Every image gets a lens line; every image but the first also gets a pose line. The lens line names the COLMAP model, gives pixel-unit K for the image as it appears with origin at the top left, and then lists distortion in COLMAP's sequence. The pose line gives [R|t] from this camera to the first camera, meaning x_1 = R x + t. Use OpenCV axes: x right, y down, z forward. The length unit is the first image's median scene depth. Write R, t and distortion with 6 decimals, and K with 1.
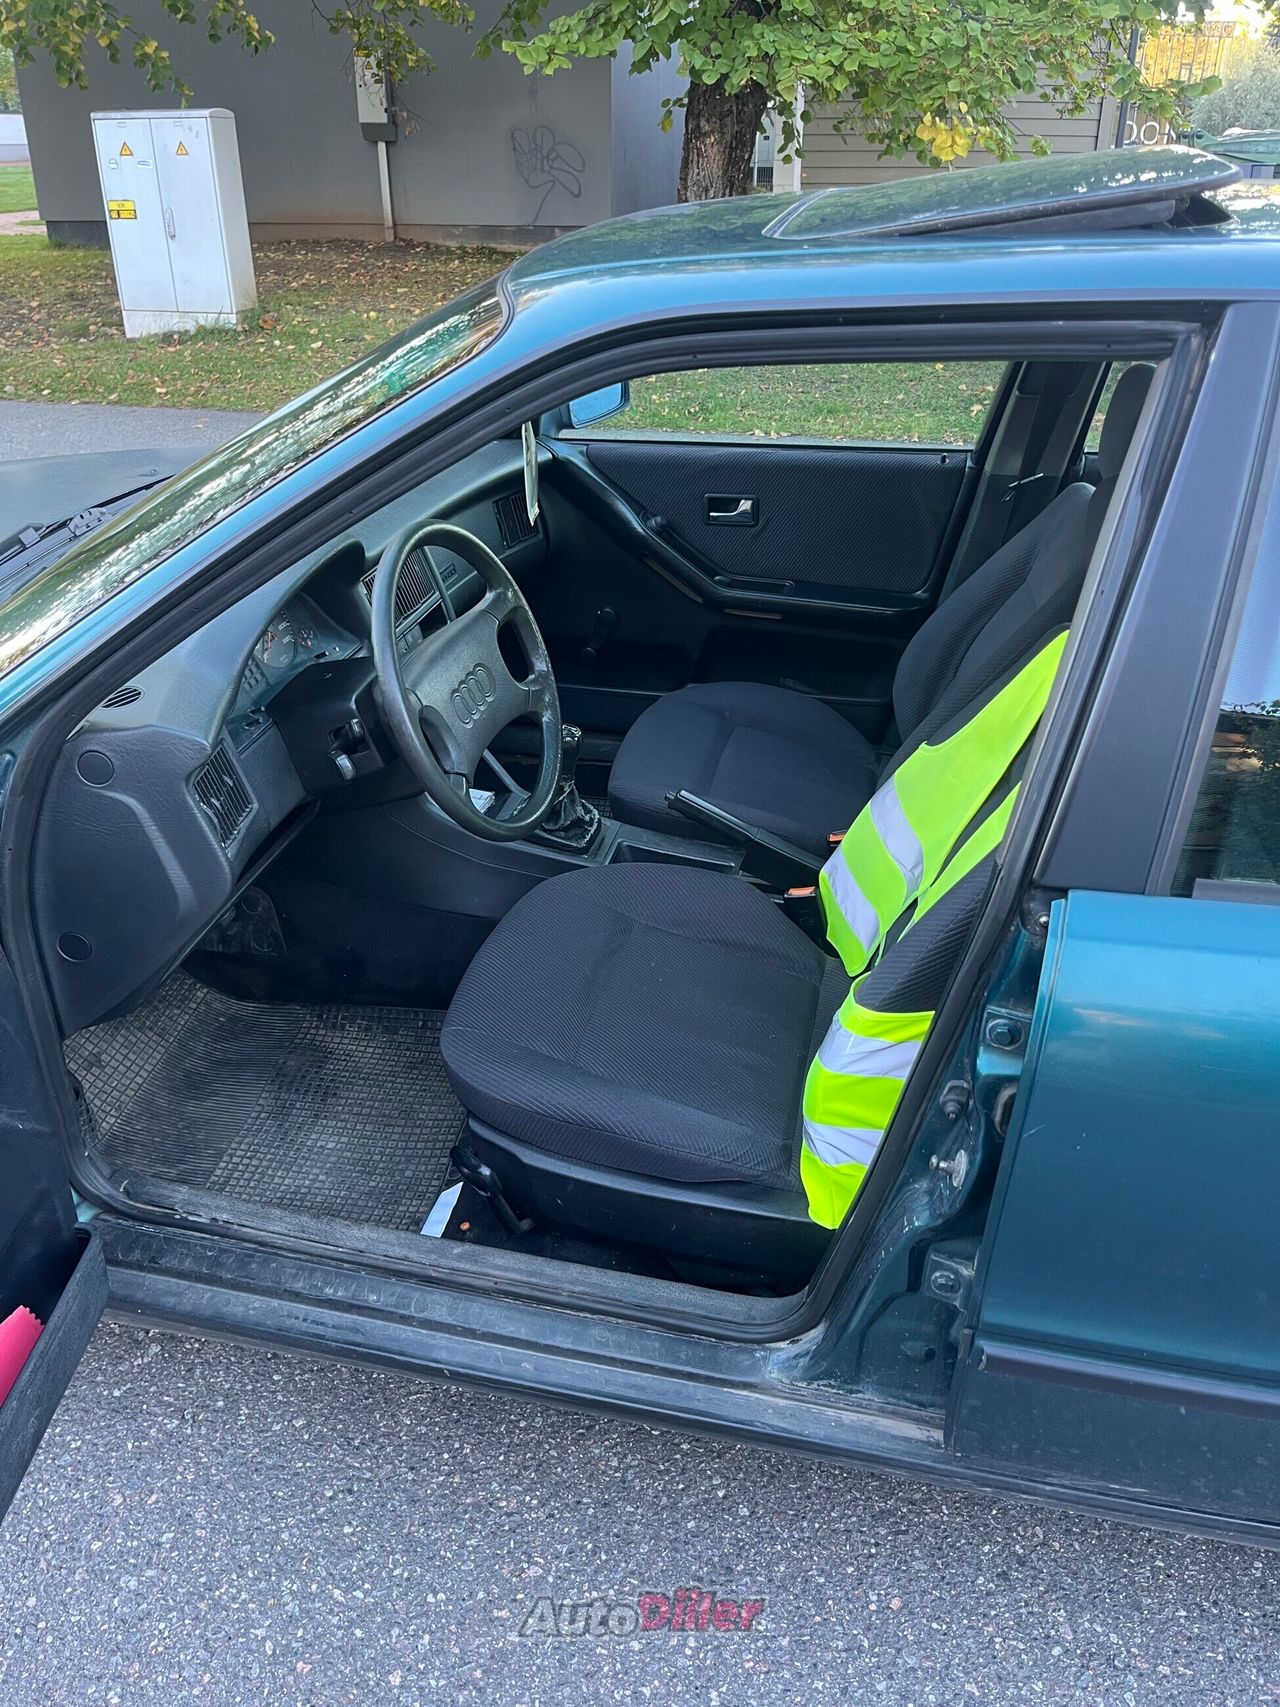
lens RADIAL K [[1282.5, 0, 646.1], [0, 1282.5, 857.1], [0, 0, 1]] dist [0.064605, -0.091628]
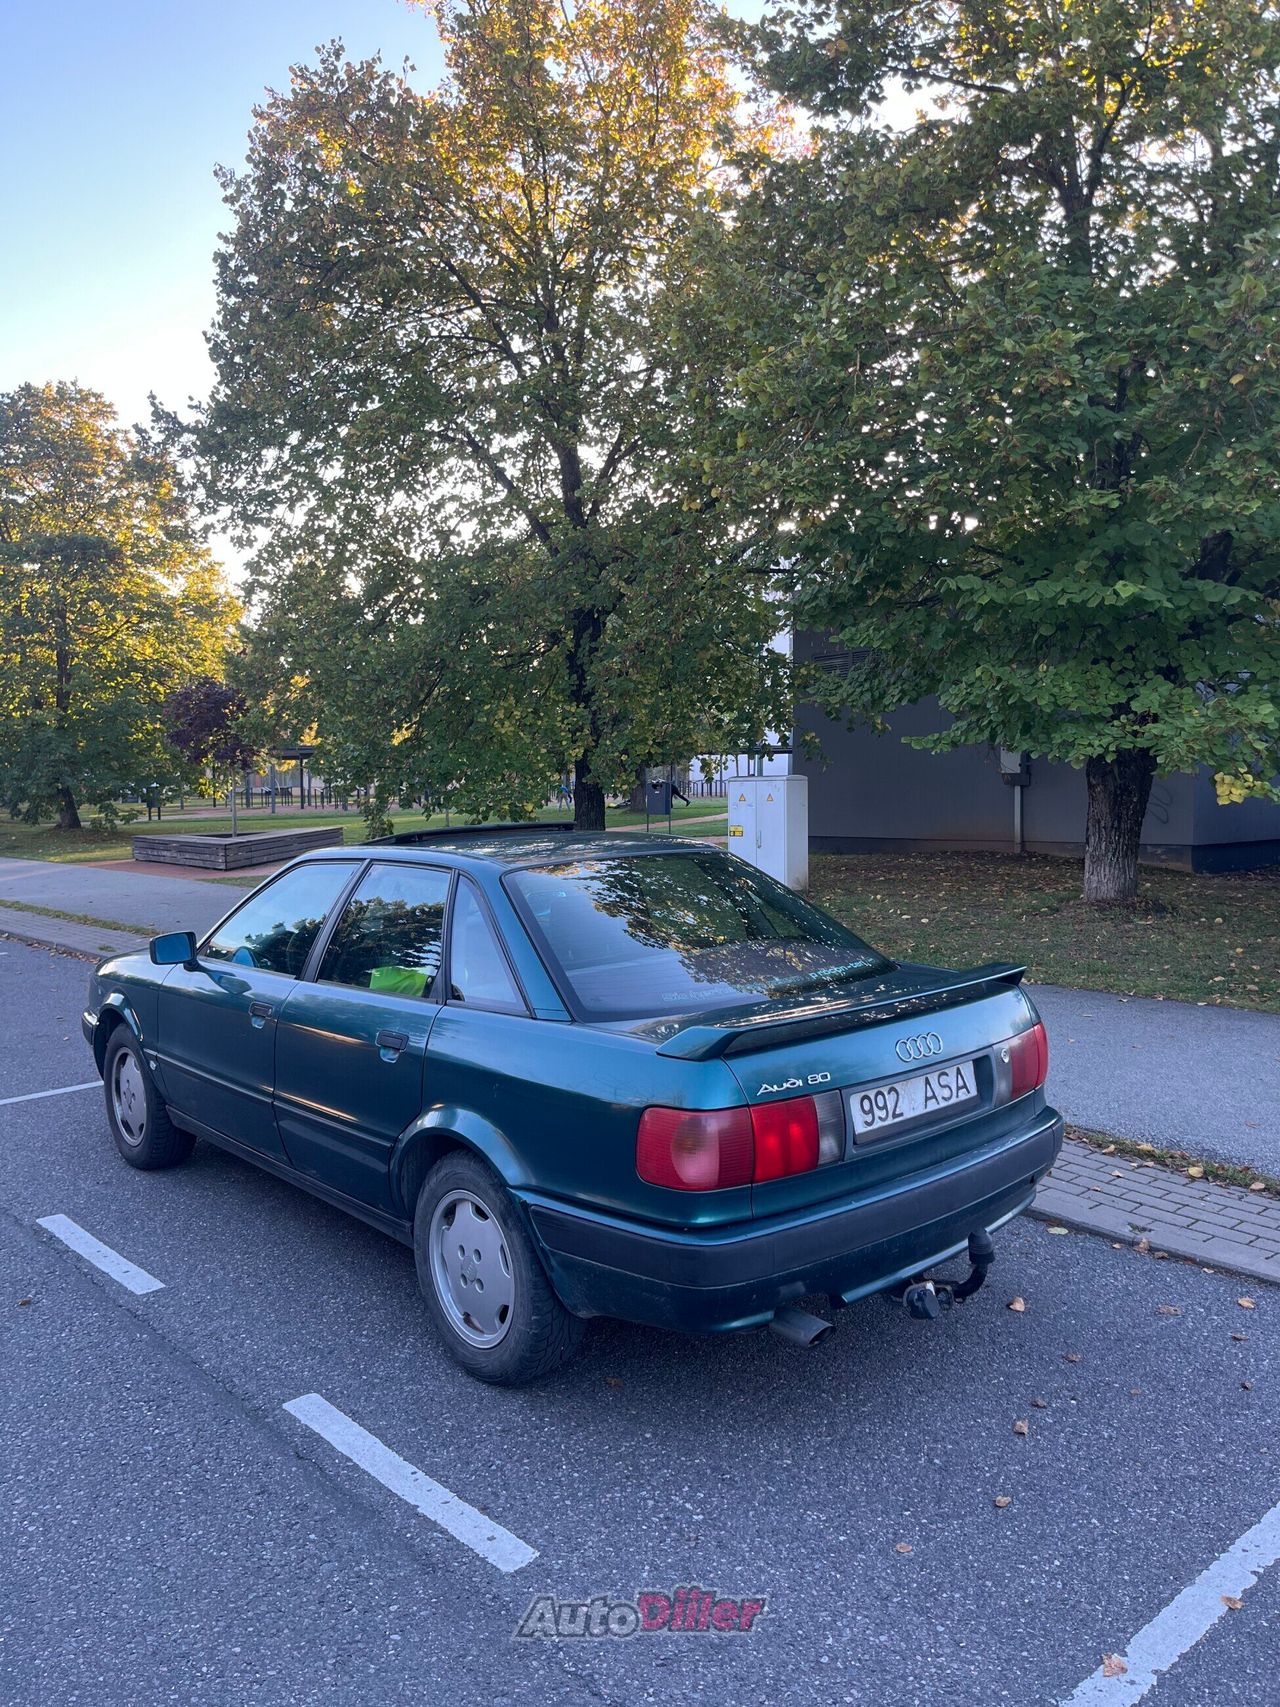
lens RADIAL K [[1282.5, 0, 636.6], [0, 1282.5, 850.6], [0, 0, 1]] dist [0.064605, -0.091628]
pose [[0.791645, 0.013647, -0.610829, 0.539833], [-0.274635, 0.901007, -0.335802, 0.105267], [0.545778, 0.433591, 0.717026, -0.234514]]
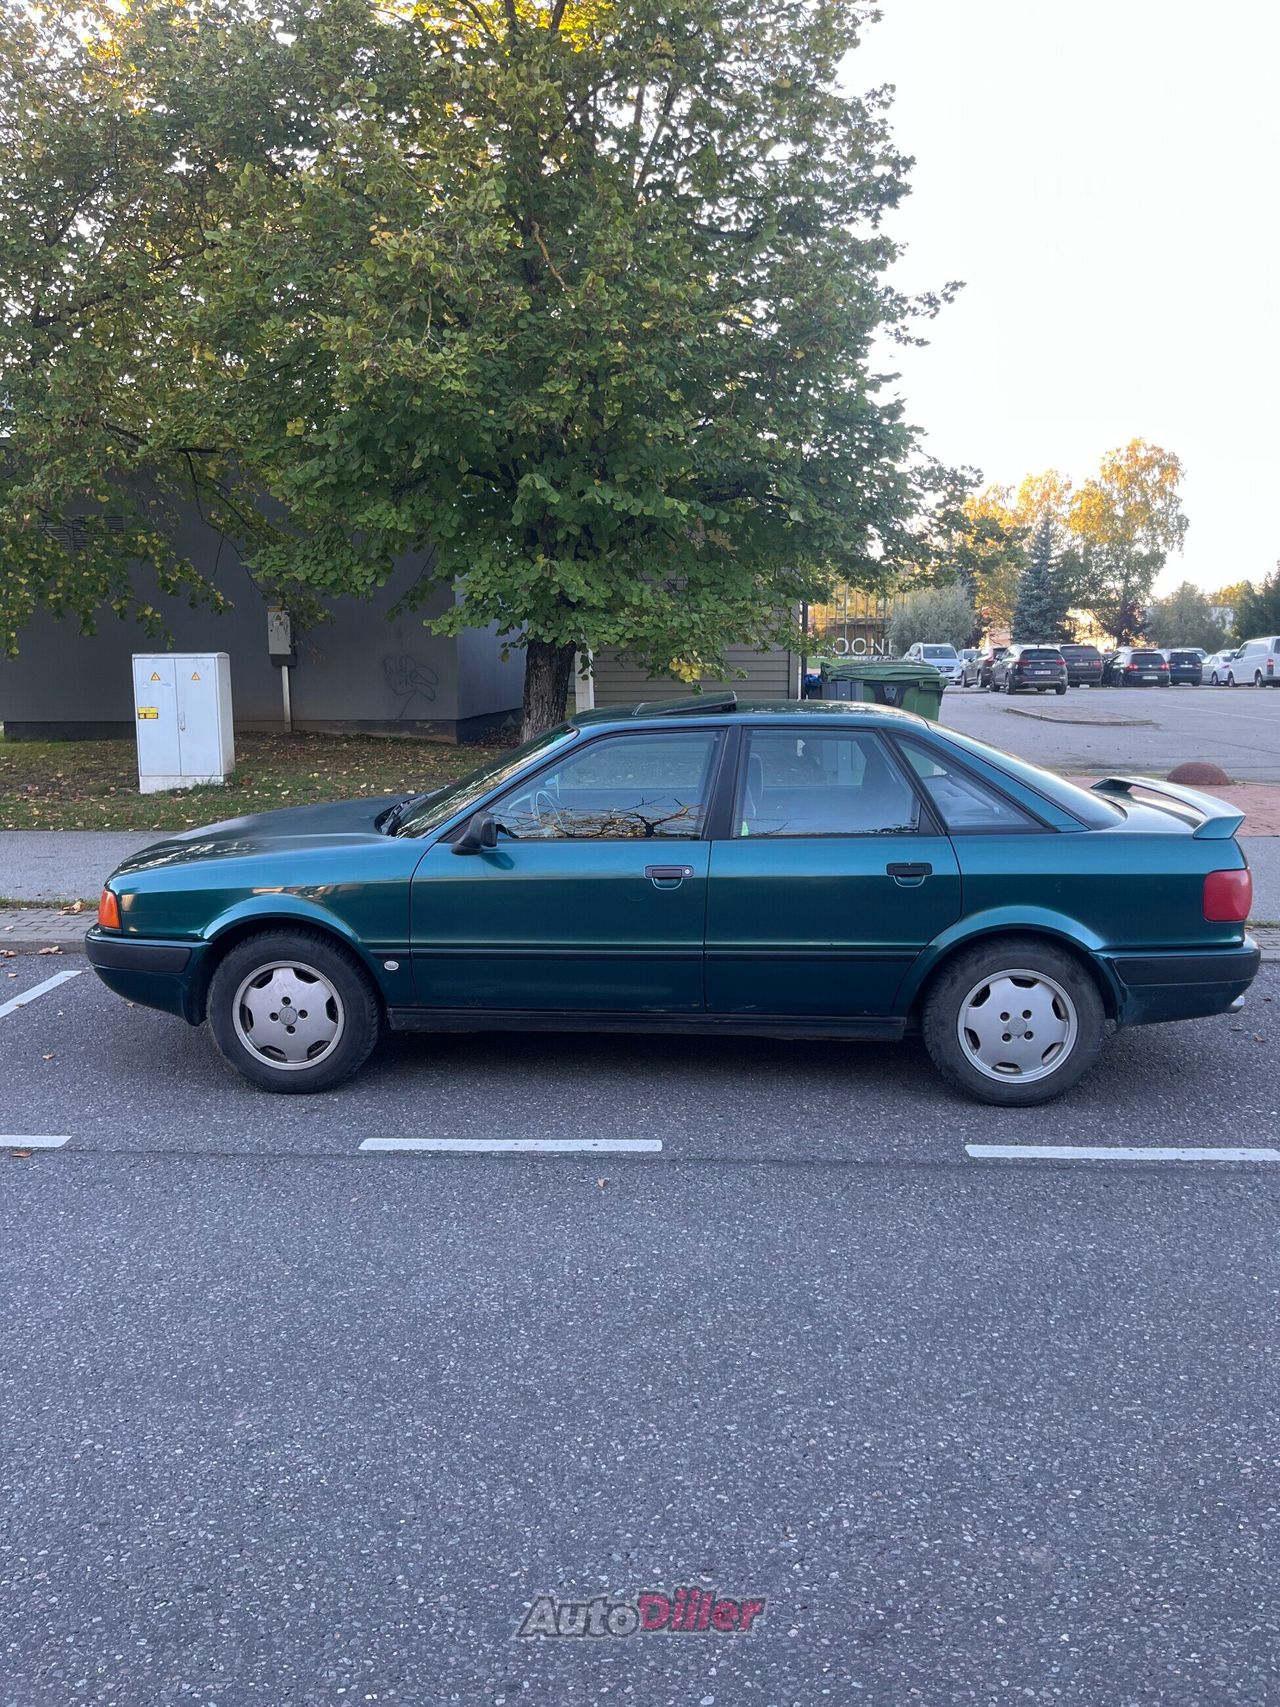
lens RADIAL K [[1282.5, 0, 643.0], [0, 1282.5, 854.3], [0, 0, 1]] dist [0.064605, -0.091628]
pose [[0.987464, -0.029319, 0.155097, -0.089023], [0.080497, 0.938757, -0.335047, 0.220865], [-0.135775, 0.343332, 0.929348, -0.451201]]
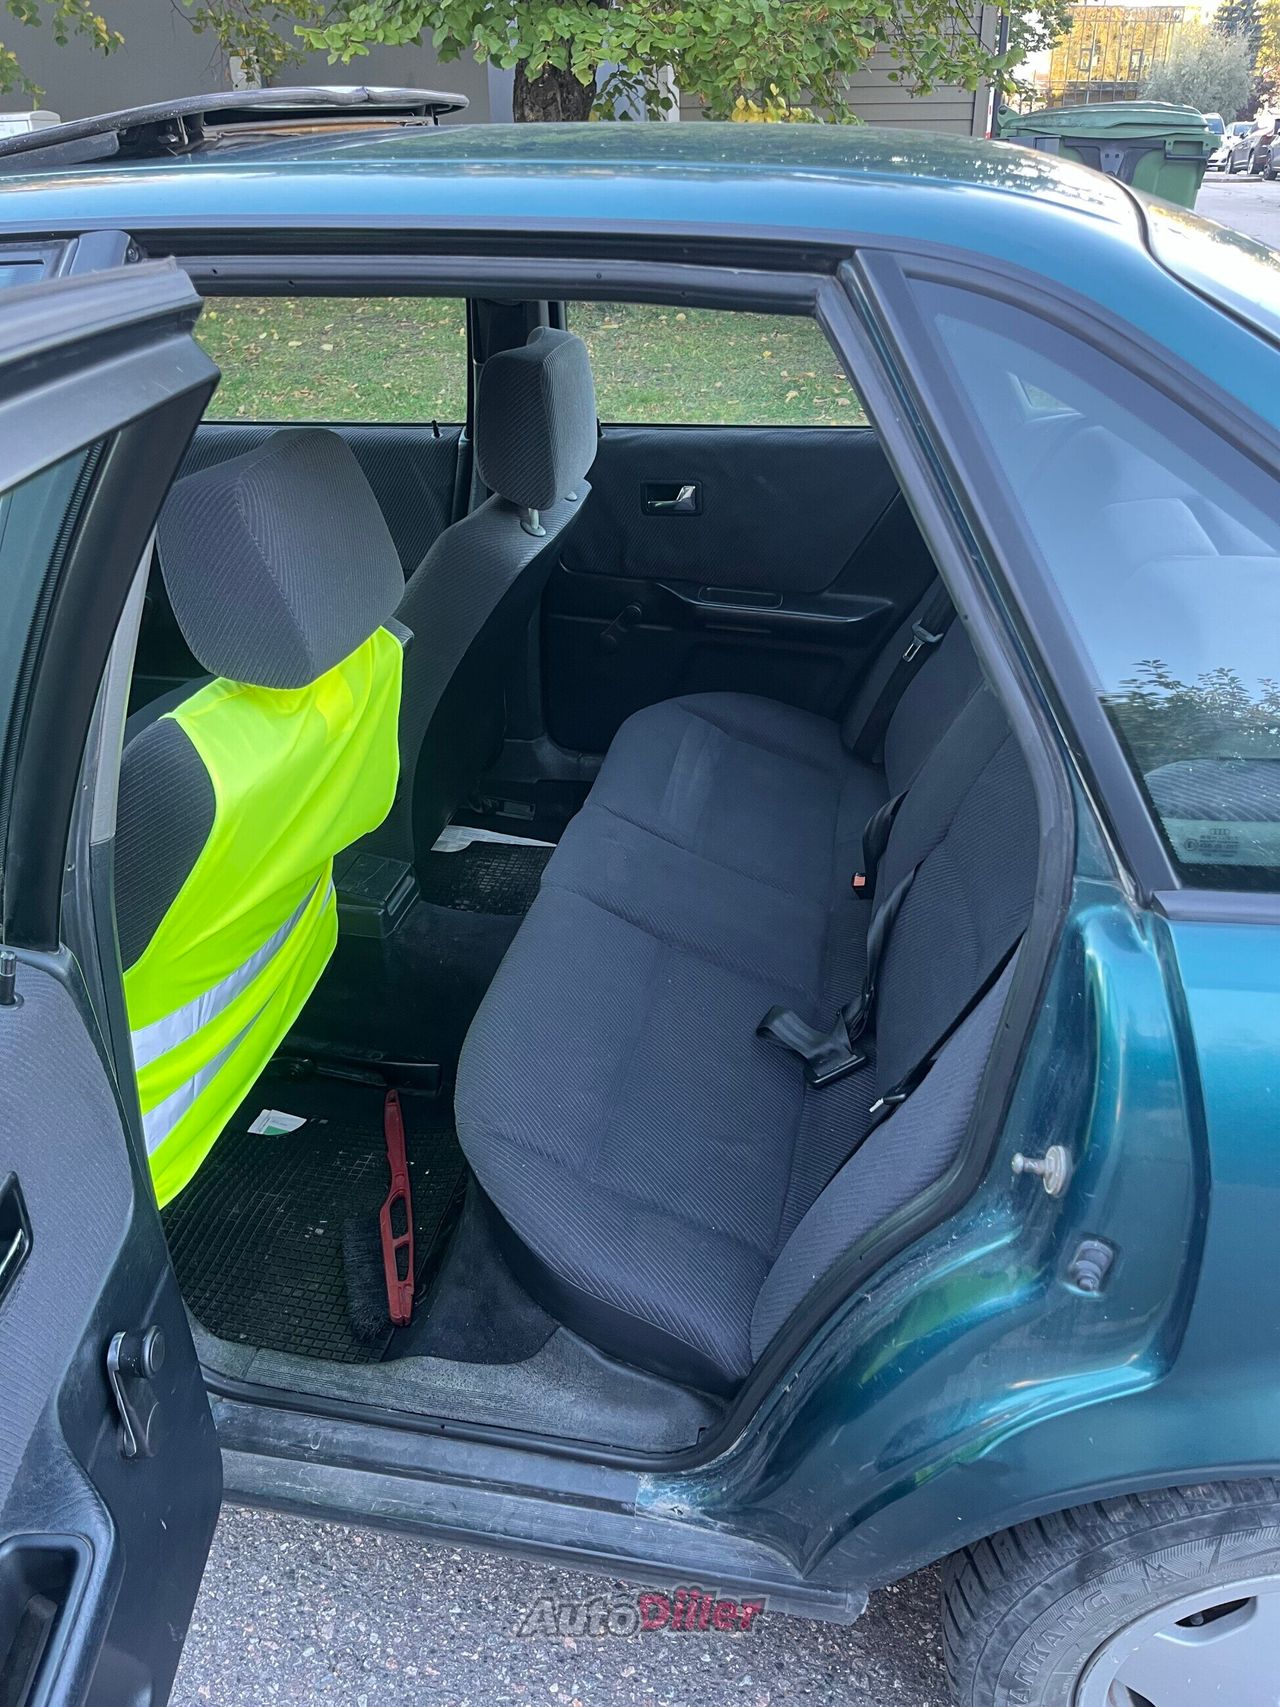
lens RADIAL K [[1282.5, 0, 631.0], [0, 1282.5, 868.6], [0, 0, 1]] dist [0.064605, -0.091628]
pose [[0.999733, -0.022395, 0.005712, 0.113072], [0.022346, 0.999714, 0.008562, 0.004893], [-0.005902, -0.008432, 0.999947, 0.006755]]
